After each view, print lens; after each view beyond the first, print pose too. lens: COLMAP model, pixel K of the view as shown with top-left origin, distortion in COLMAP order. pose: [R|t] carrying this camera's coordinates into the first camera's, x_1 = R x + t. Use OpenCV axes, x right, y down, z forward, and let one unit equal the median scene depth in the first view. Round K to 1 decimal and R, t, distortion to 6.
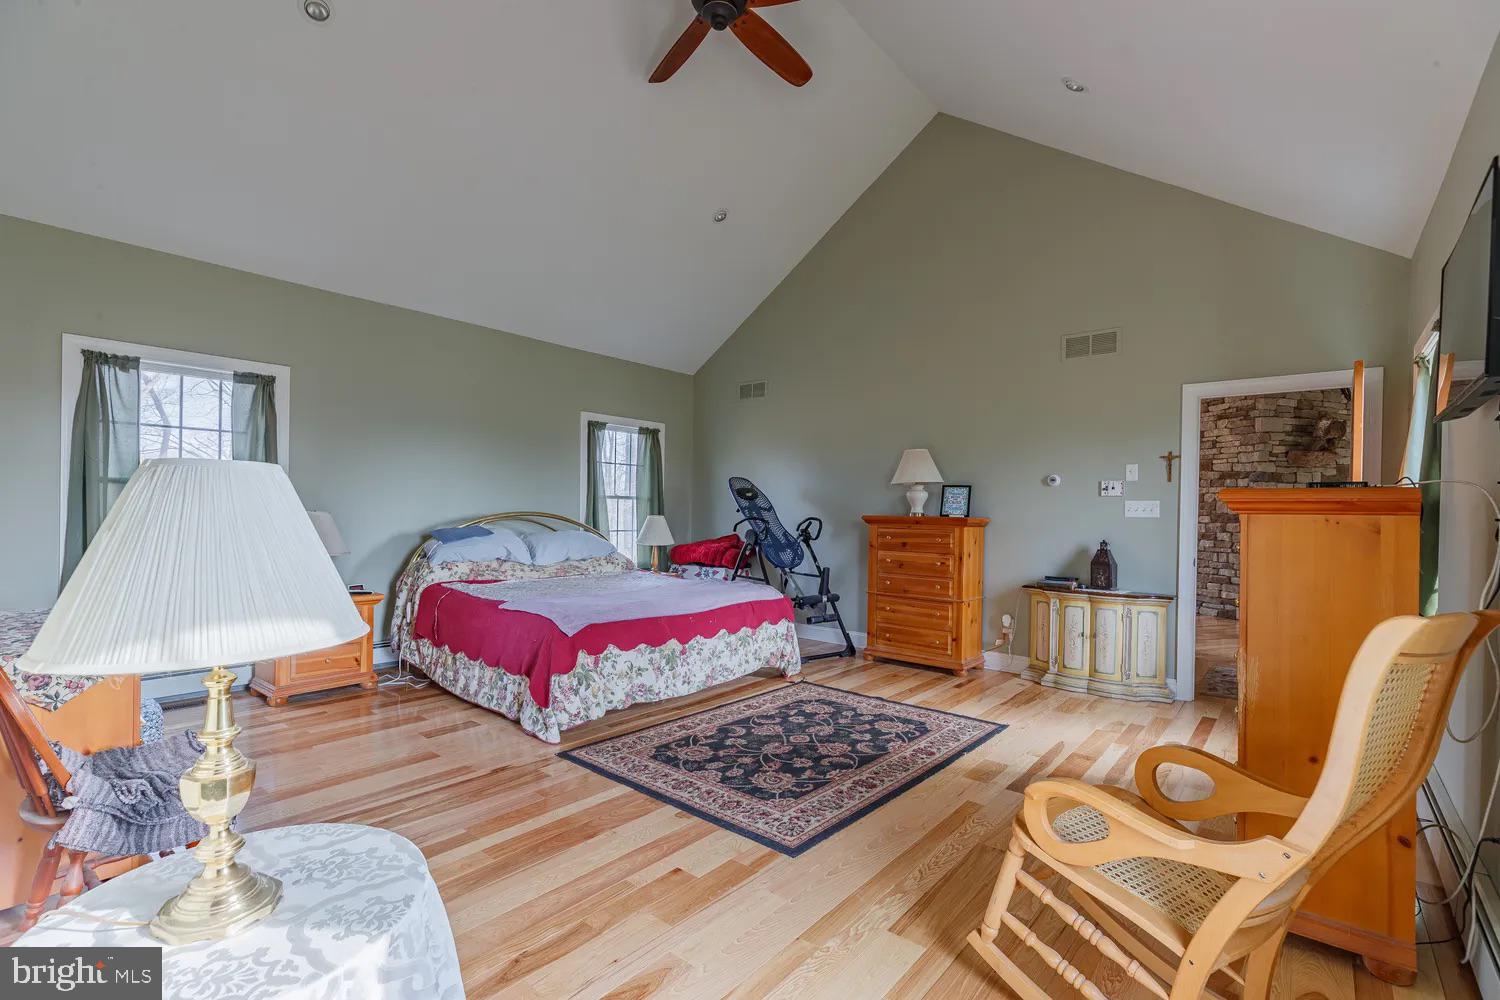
lens RADIAL K [[684.8, 0, 743.8], [0, 684.8, 513.7], [0, 0, 1]] dist [0.002357, -0.000026]
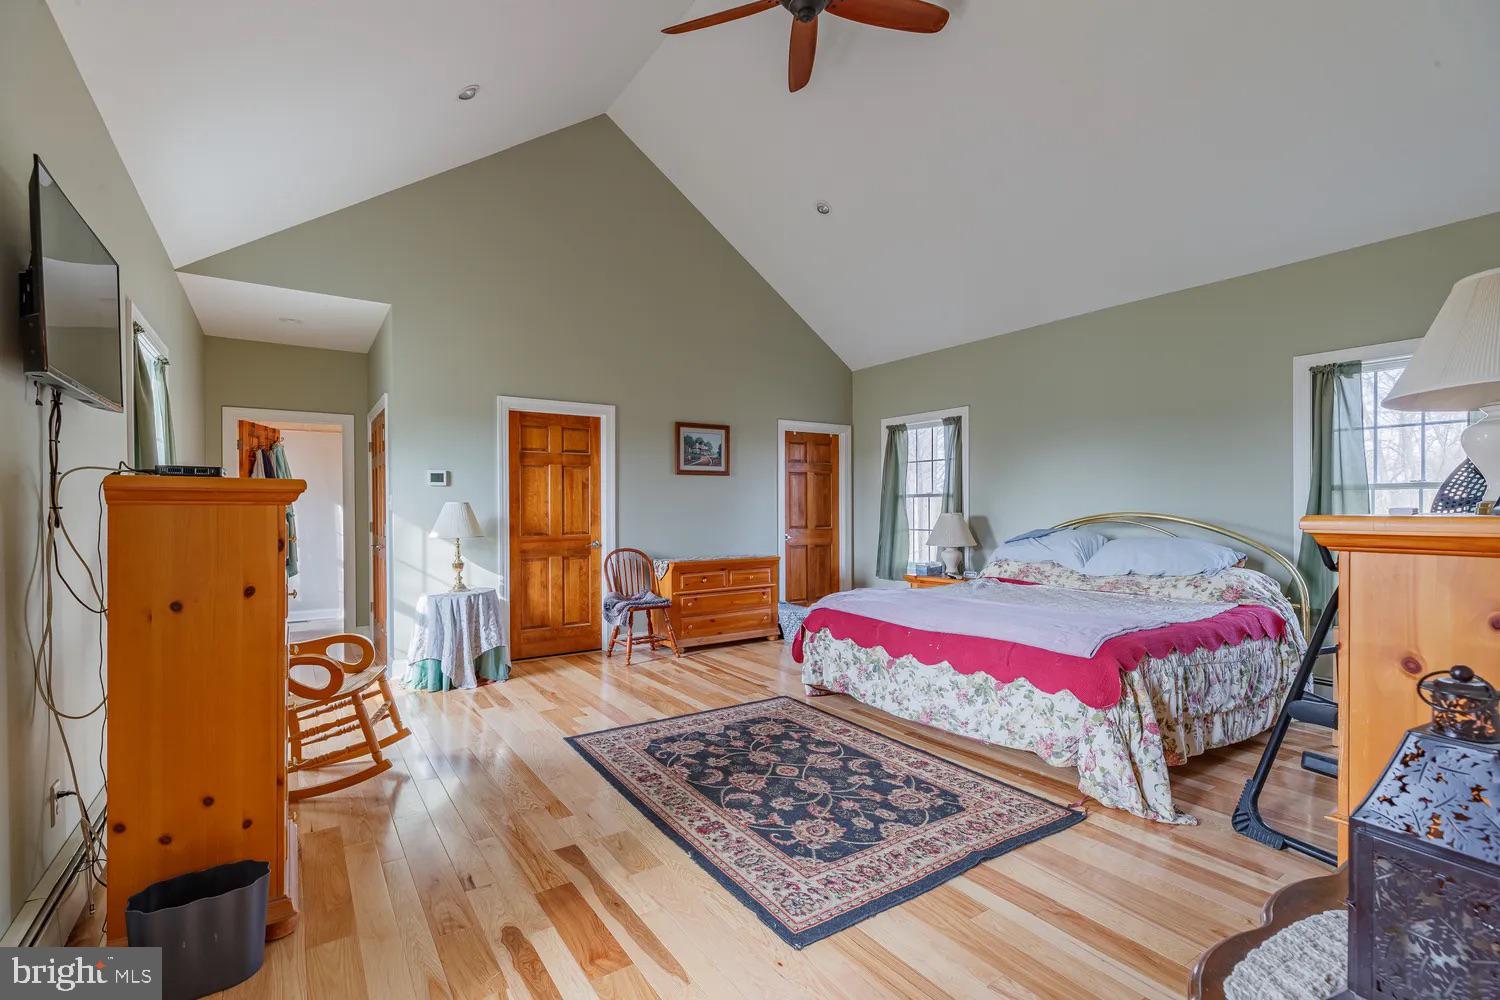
lens RADIAL K [[684.8, 0, 744.4], [0, 684.8, 502.9], [0, 0, 1]] dist [0.002357, -0.000026]
pose [[-0.285284, -0.019067, -0.958253, 0.884165], [-0.002875, 0.999815, -0.019038, 0.004165], [0.958439, -0.002677, -0.285286, 1.126926]]
